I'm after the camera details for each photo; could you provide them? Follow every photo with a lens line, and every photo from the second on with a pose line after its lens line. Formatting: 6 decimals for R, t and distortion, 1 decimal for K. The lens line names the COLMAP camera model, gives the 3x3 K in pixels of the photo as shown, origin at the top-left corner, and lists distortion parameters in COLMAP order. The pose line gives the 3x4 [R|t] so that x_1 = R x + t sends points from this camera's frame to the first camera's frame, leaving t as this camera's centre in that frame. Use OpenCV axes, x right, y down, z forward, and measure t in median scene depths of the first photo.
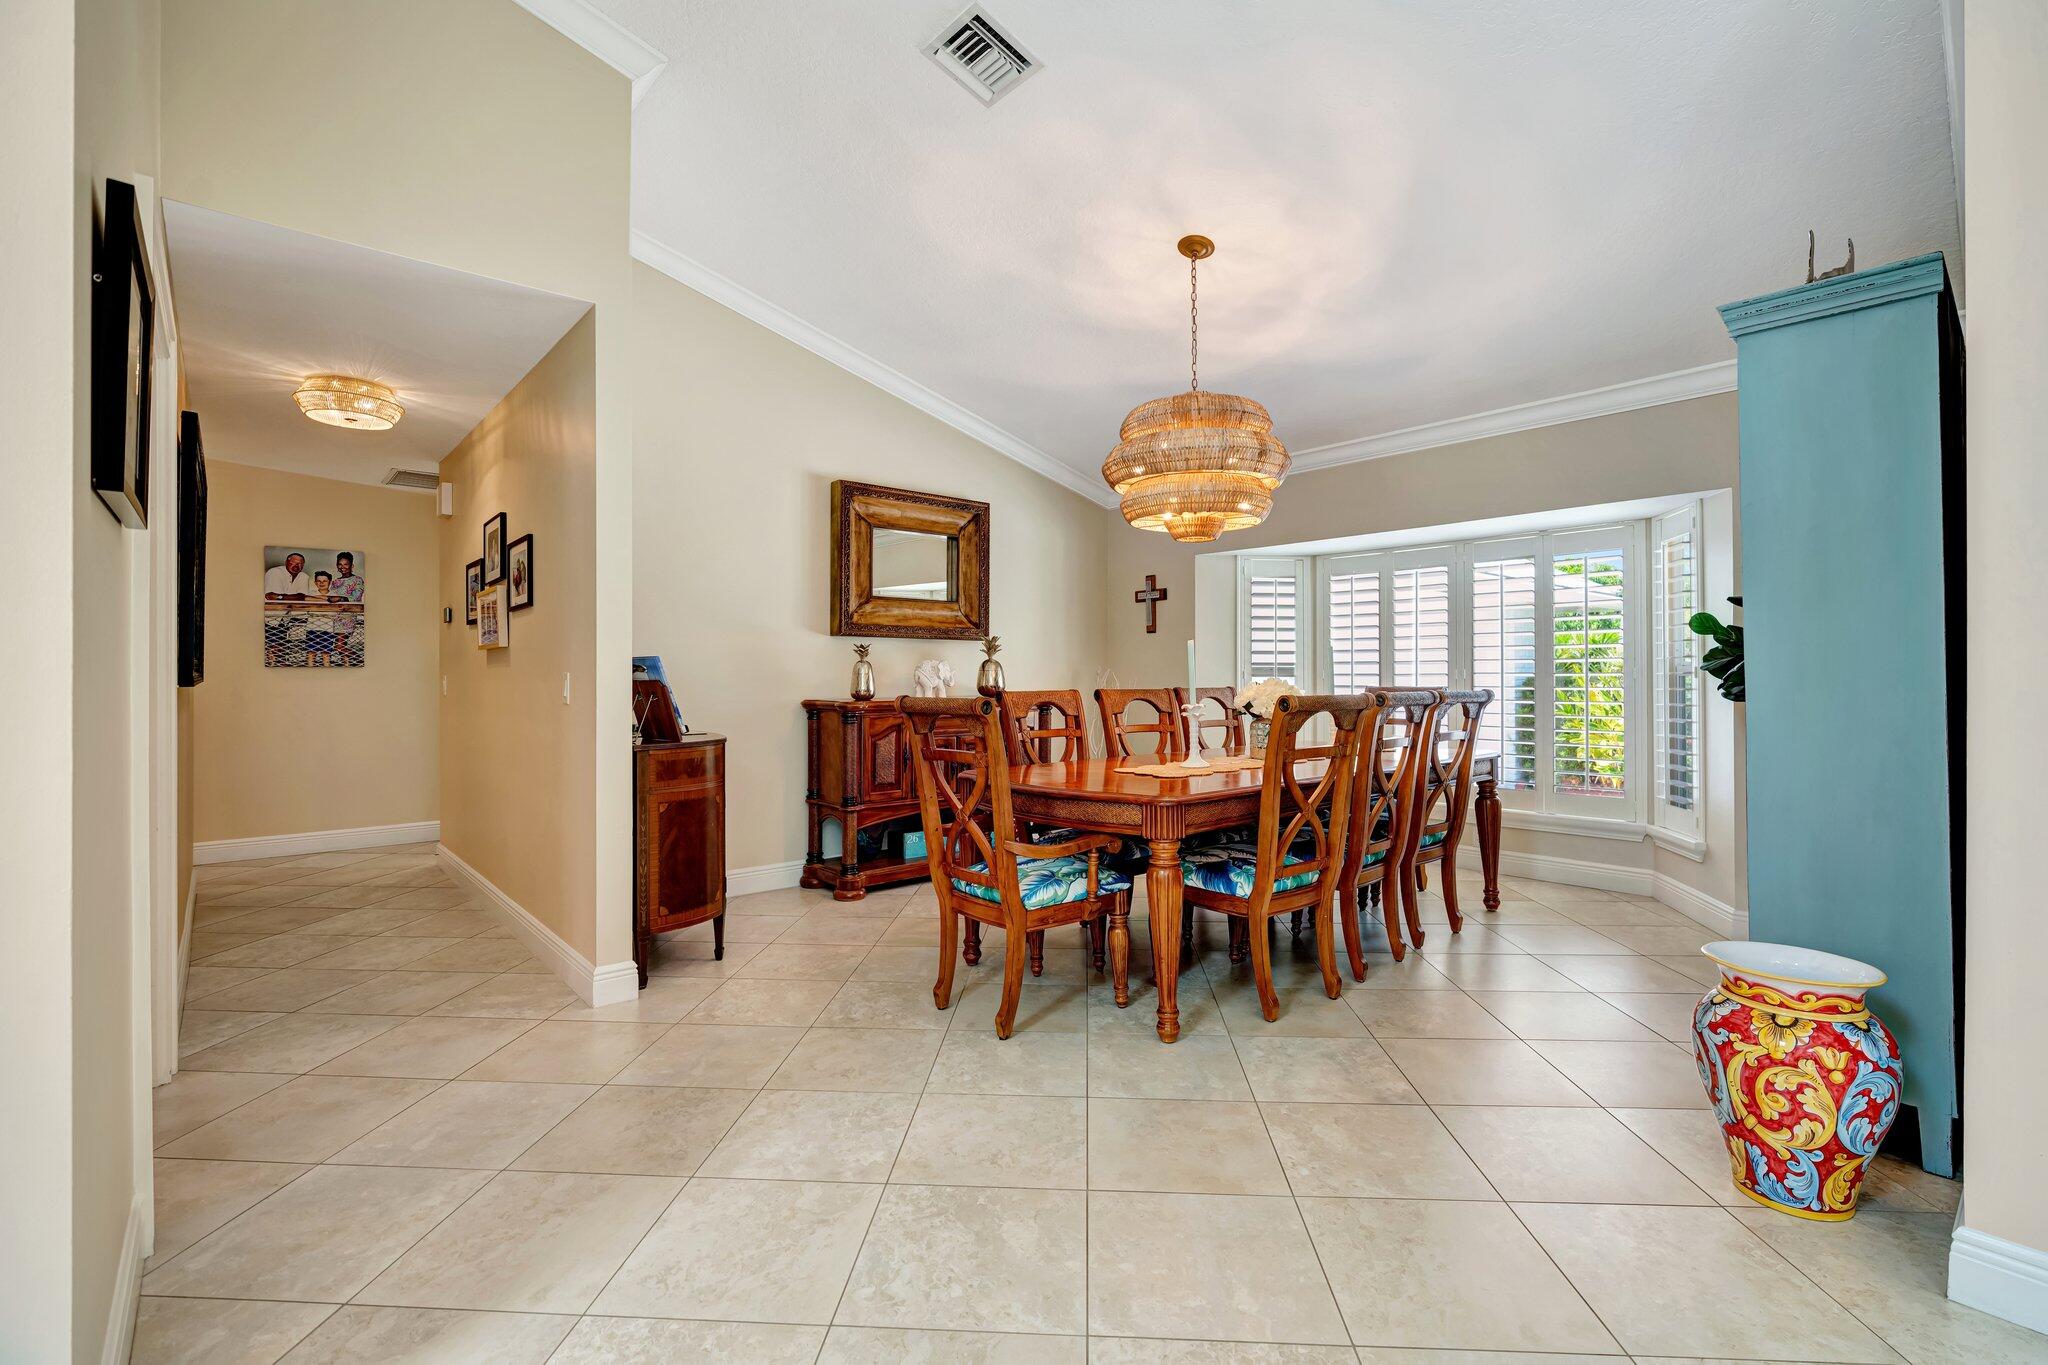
lens RADIAL K [[930.5, 0, 1031.2], [0, 930.5, 667.0], [0, 0, 1]] dist [-0.021272, 0.008325]
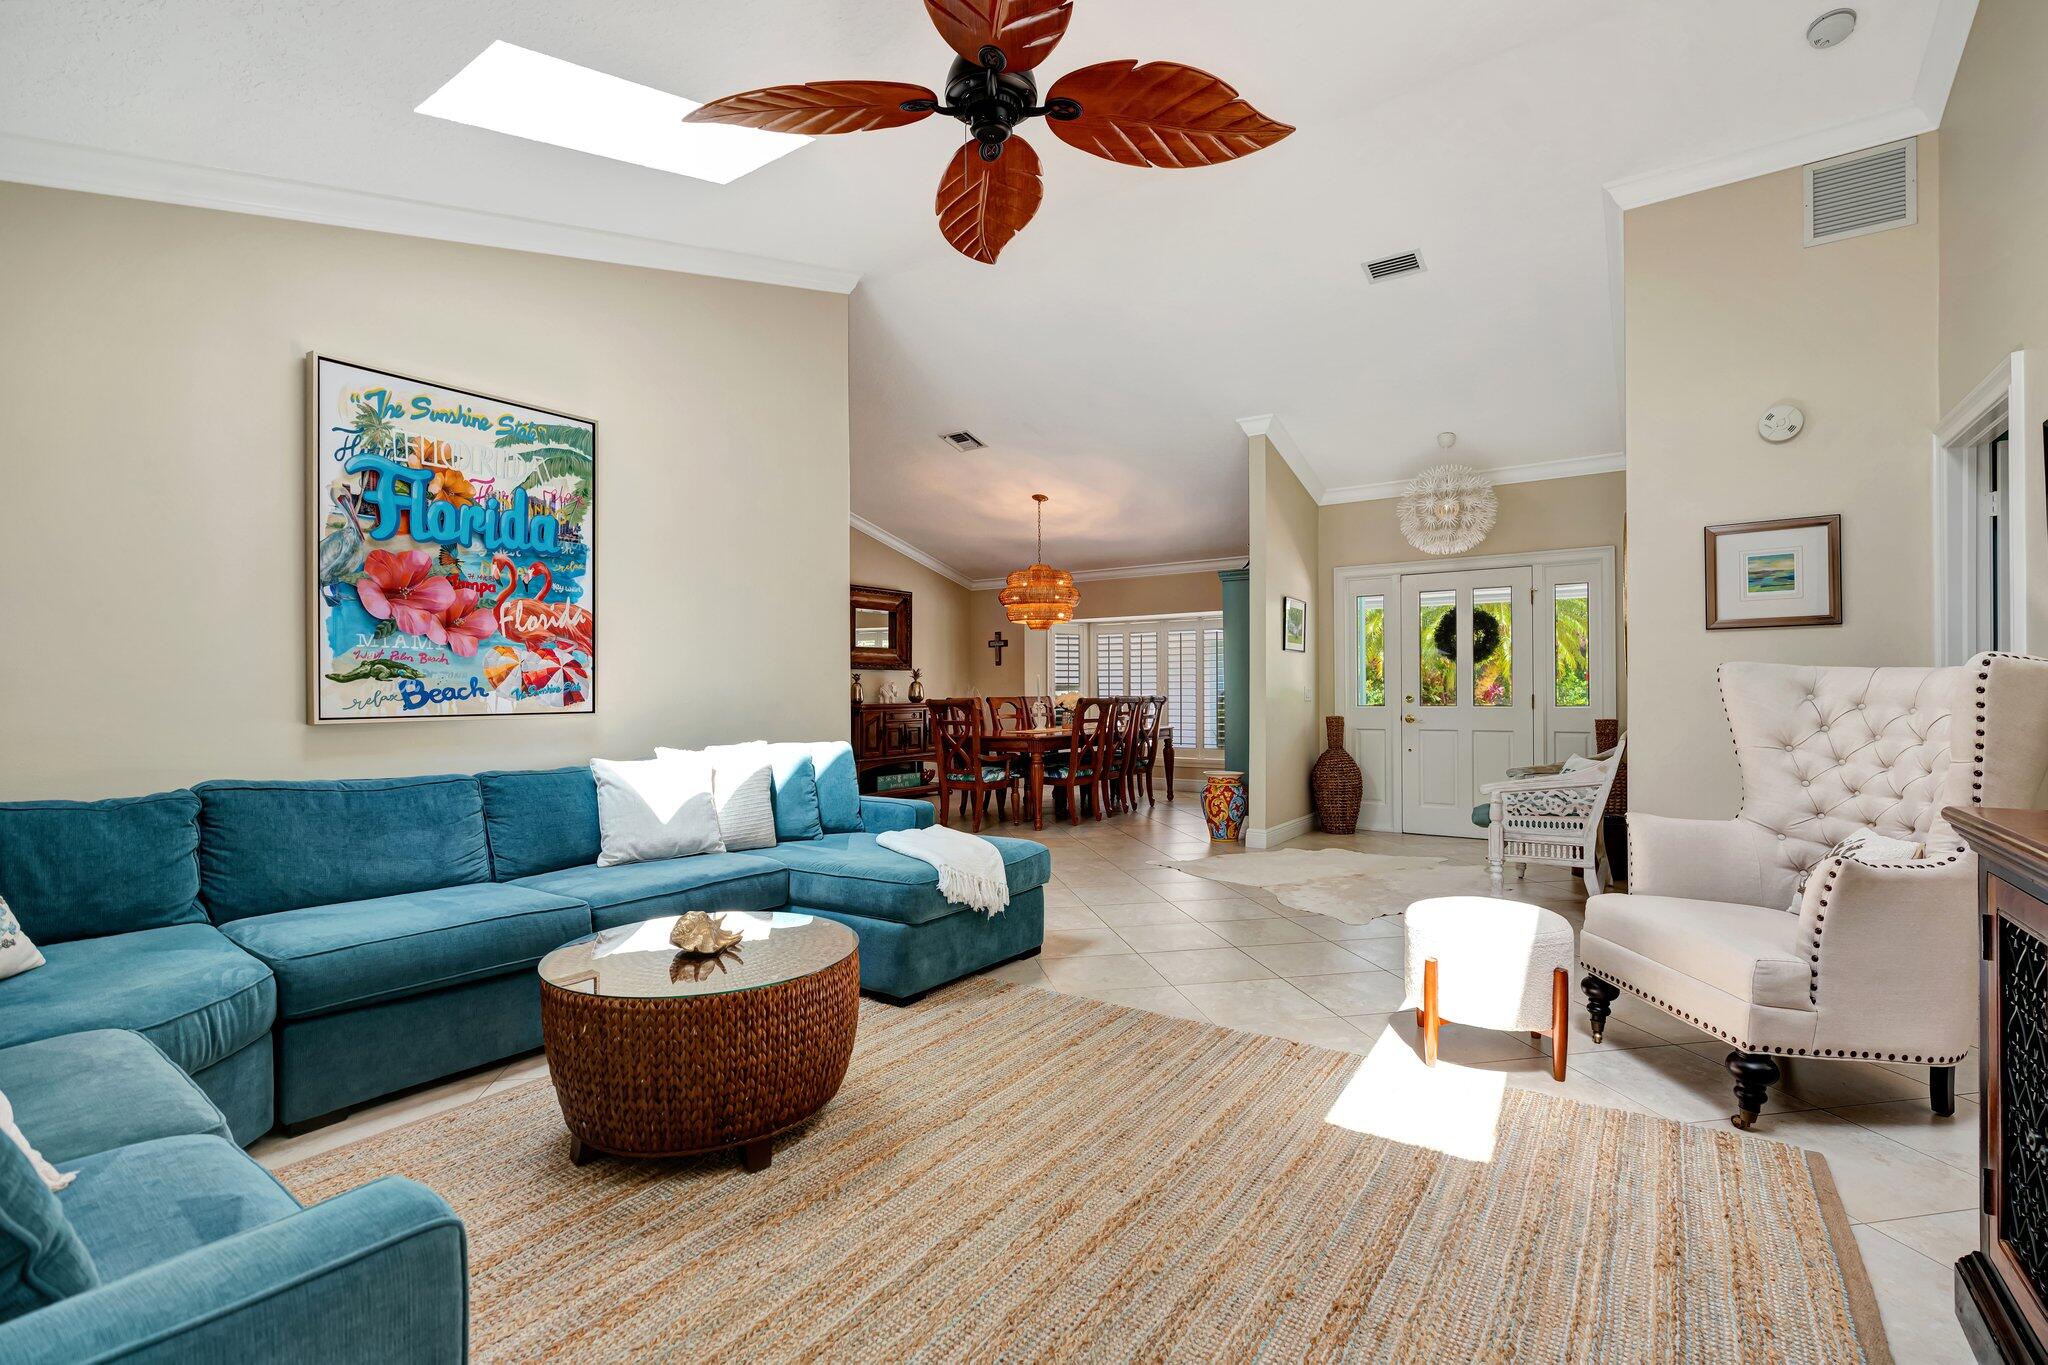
lens RADIAL K [[930.5, 0, 1031.2], [0, 930.5, 667.0], [0, 0, 1]] dist [-0.021272, 0.008325]
pose [[0.971360, 0.003537, 0.237586, -0.326872], [-0.000222, 0.999902, -0.013978, -0.013936], [-0.237612, 0.013525, 0.971266, -1.020350]]
